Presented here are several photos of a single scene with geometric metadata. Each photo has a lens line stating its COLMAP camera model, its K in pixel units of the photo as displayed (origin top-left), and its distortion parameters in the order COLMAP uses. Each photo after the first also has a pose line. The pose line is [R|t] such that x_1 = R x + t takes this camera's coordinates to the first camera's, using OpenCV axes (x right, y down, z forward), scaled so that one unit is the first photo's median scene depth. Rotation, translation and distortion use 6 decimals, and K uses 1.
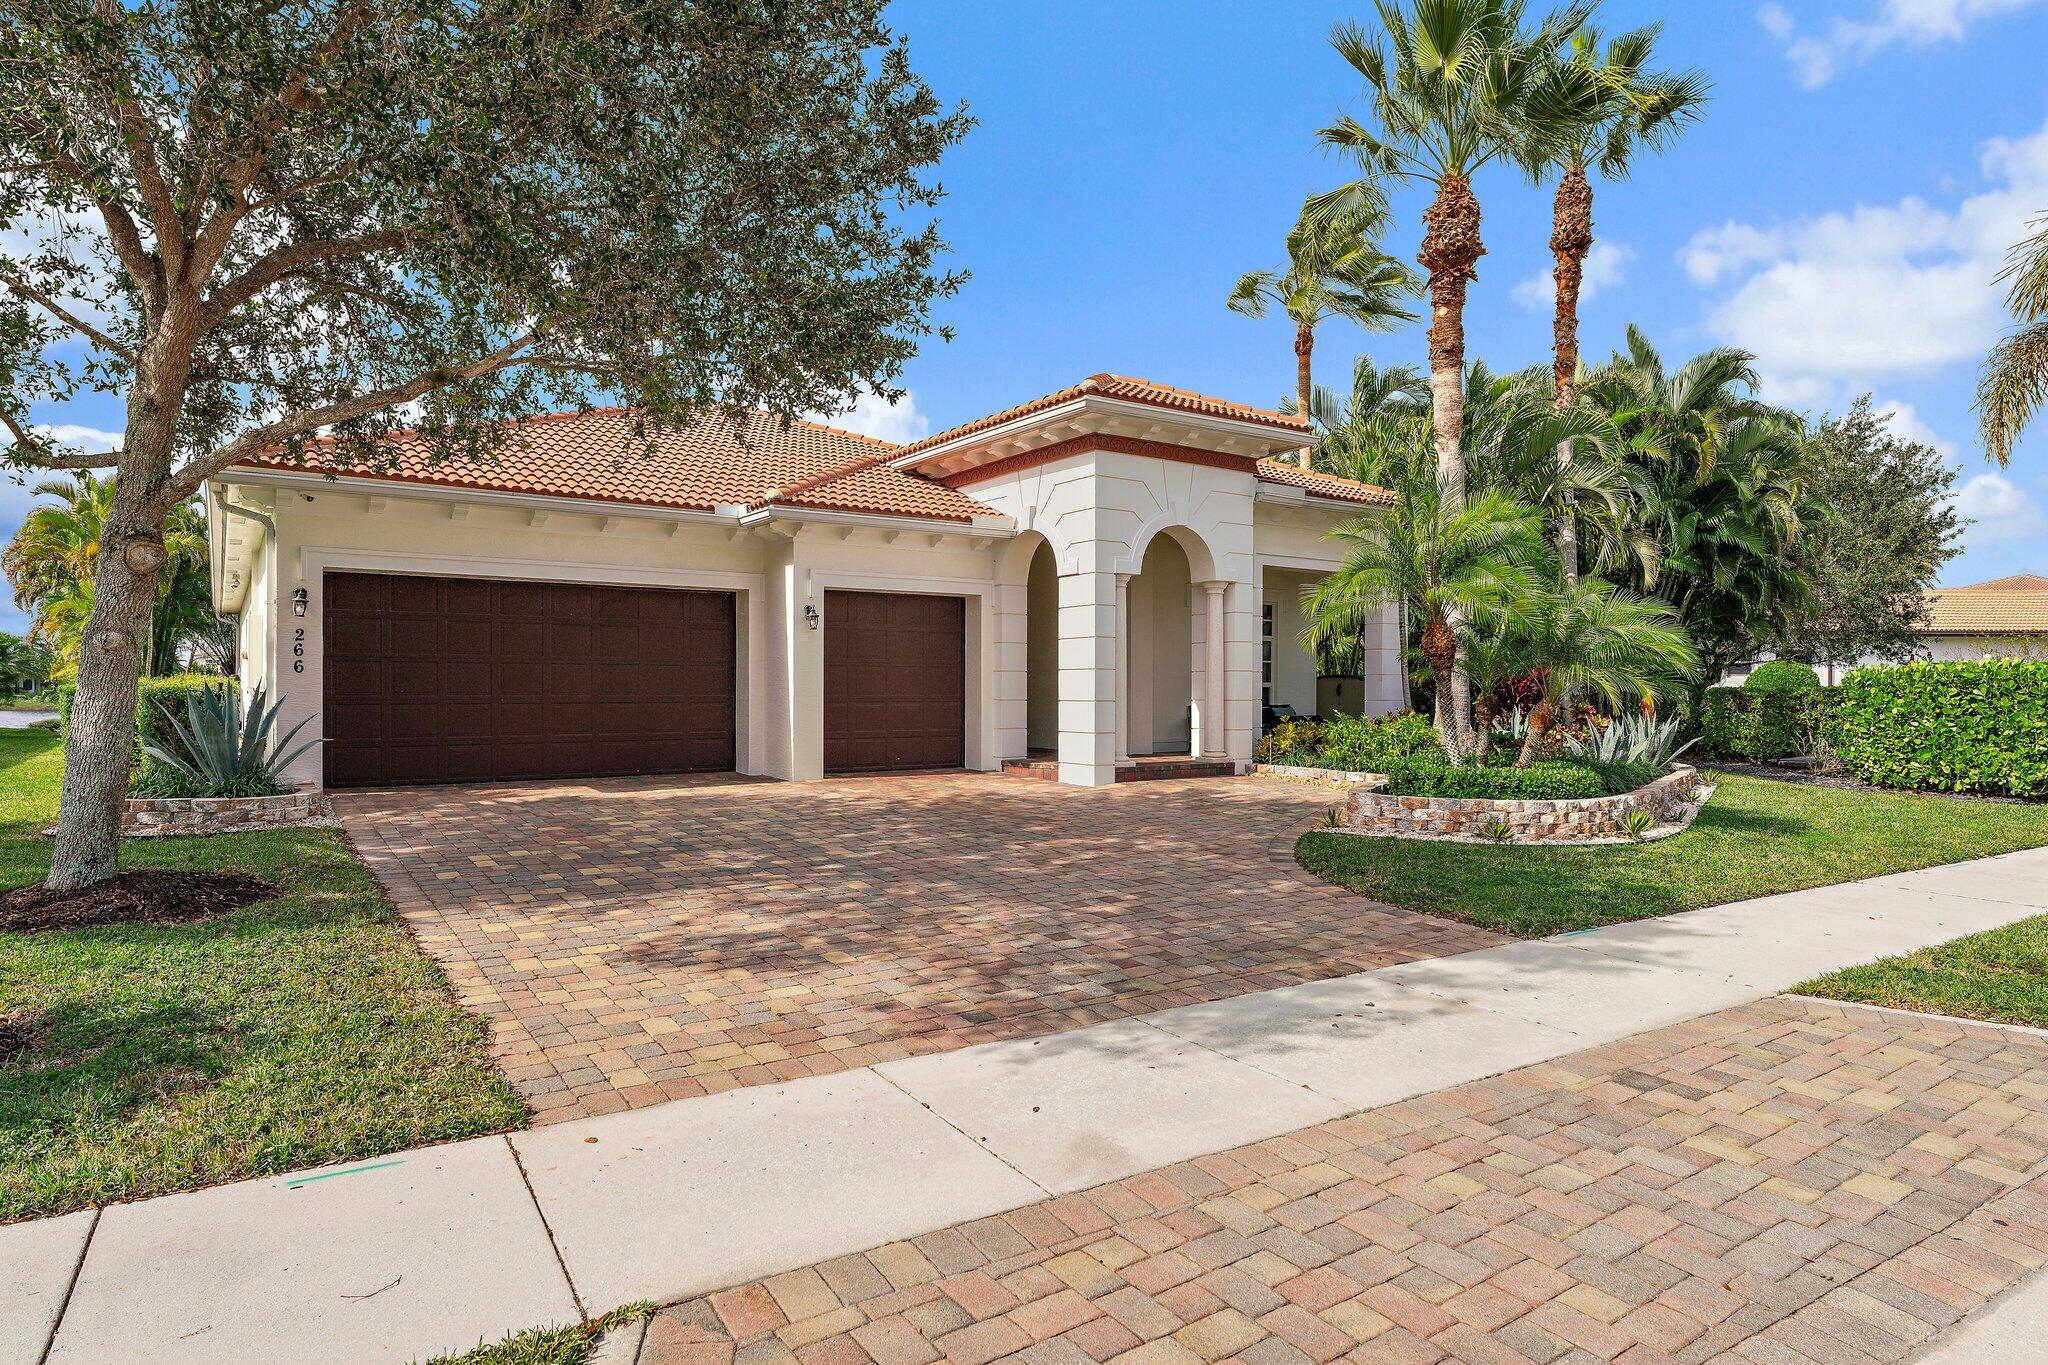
lens RADIAL K [[1155.6, 0, 992.2], [0, 1155.6, 685.6], [0, 0, 1]] dist [-0.001660, 0.000311]
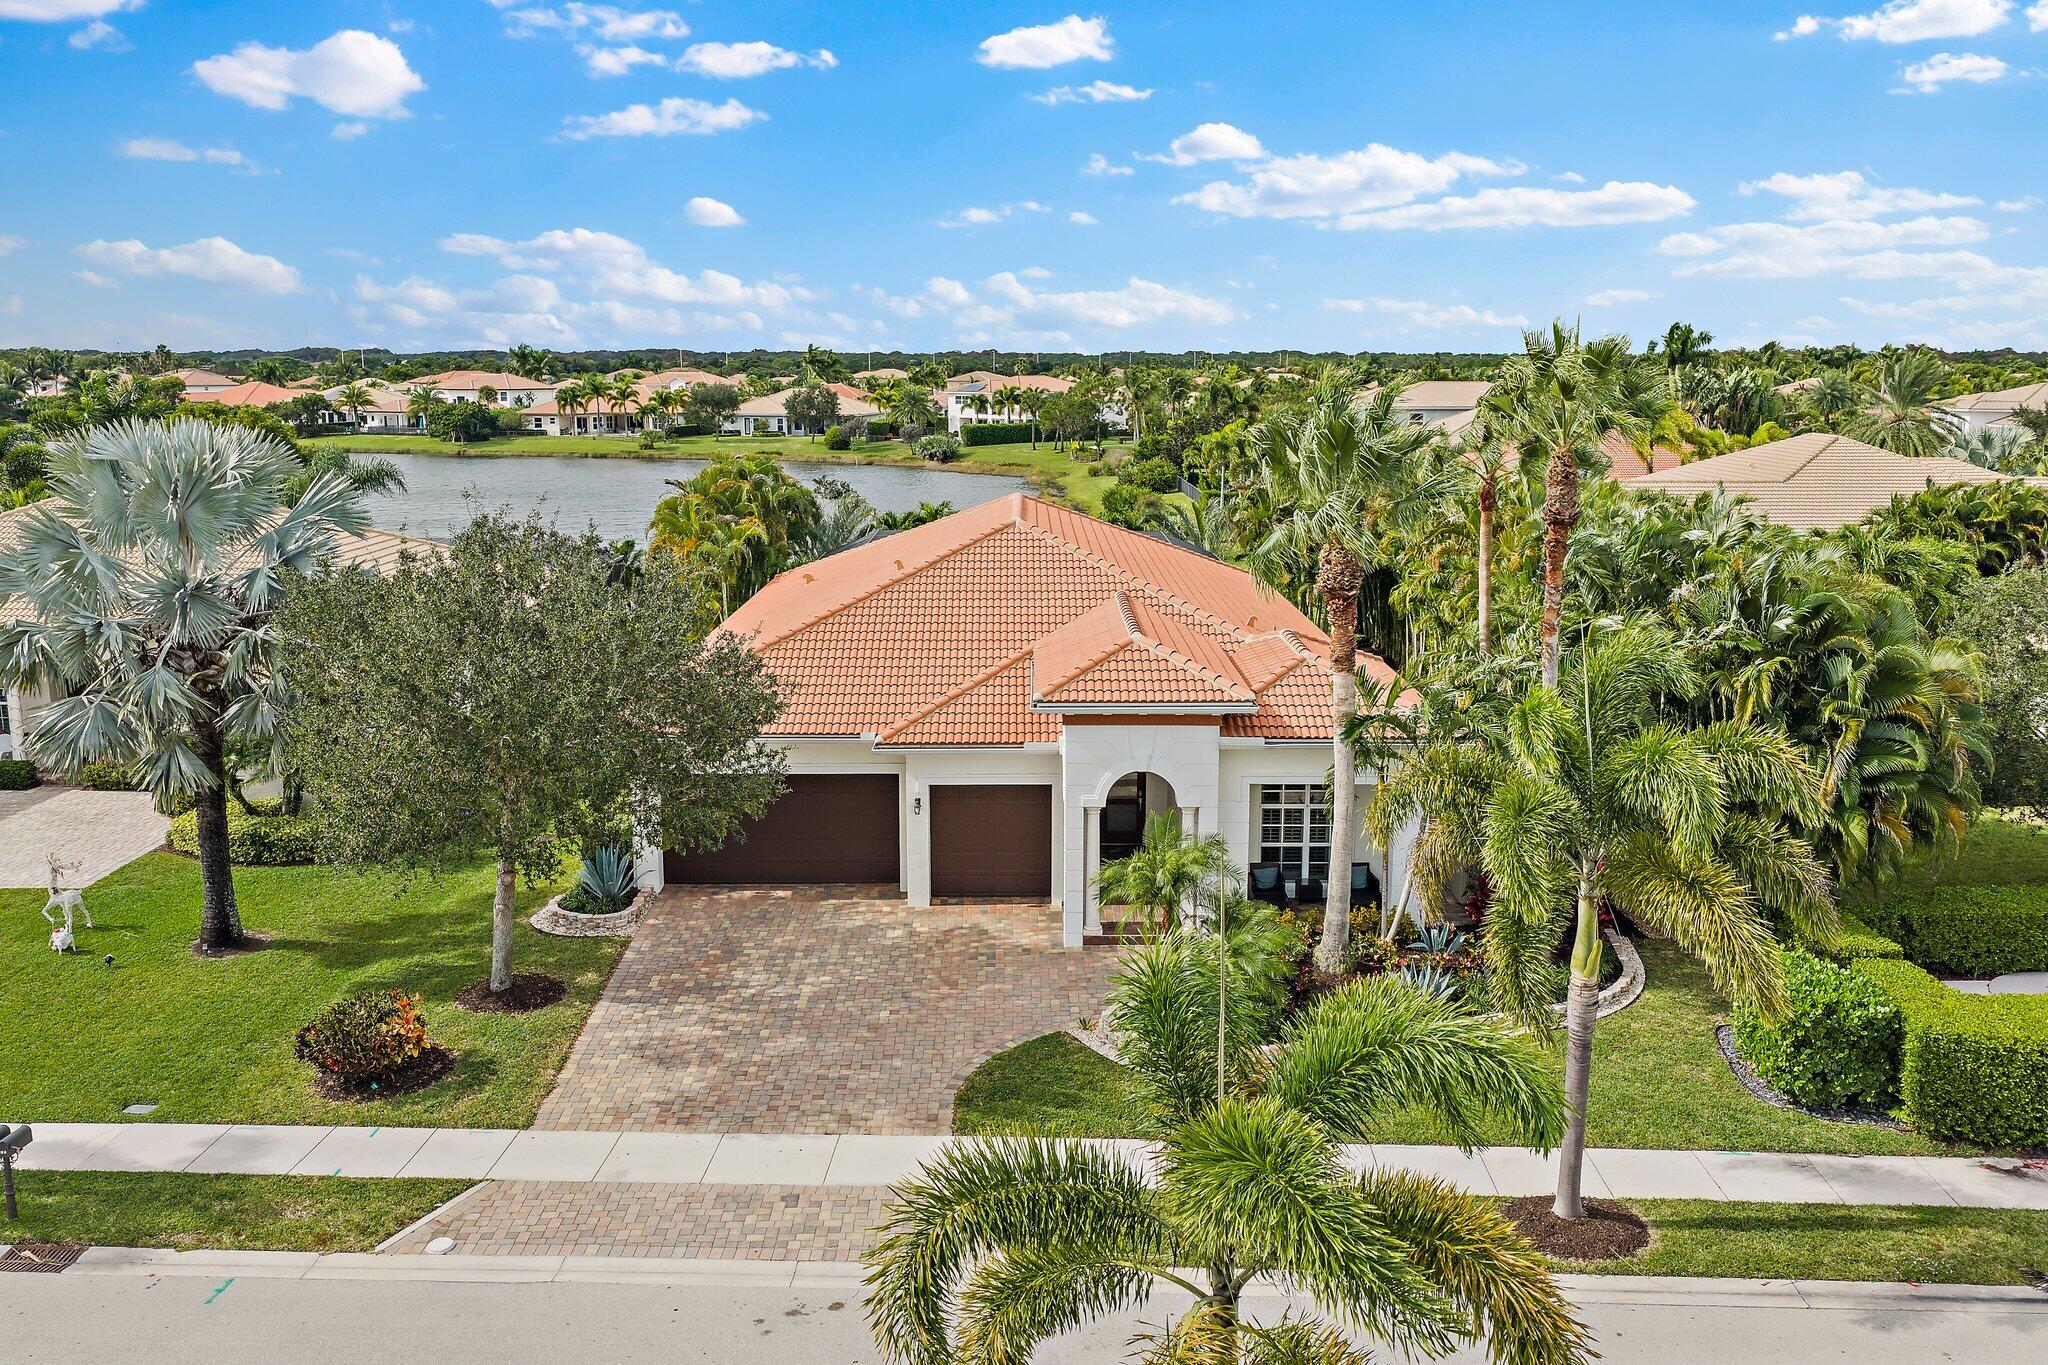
lens RADIAL K [[1771.1, 0, 1064.8], [0, 1771.1, 652.7], [0, 0, 1]] dist [0.005171, -0.004641]
pose [[0.835866, 0.098629, -0.540001, 1.269889], [-0.000387, 0.983832, 0.179094, -0.687838], [0.548934, -0.149489, 0.822390, -0.806828]]
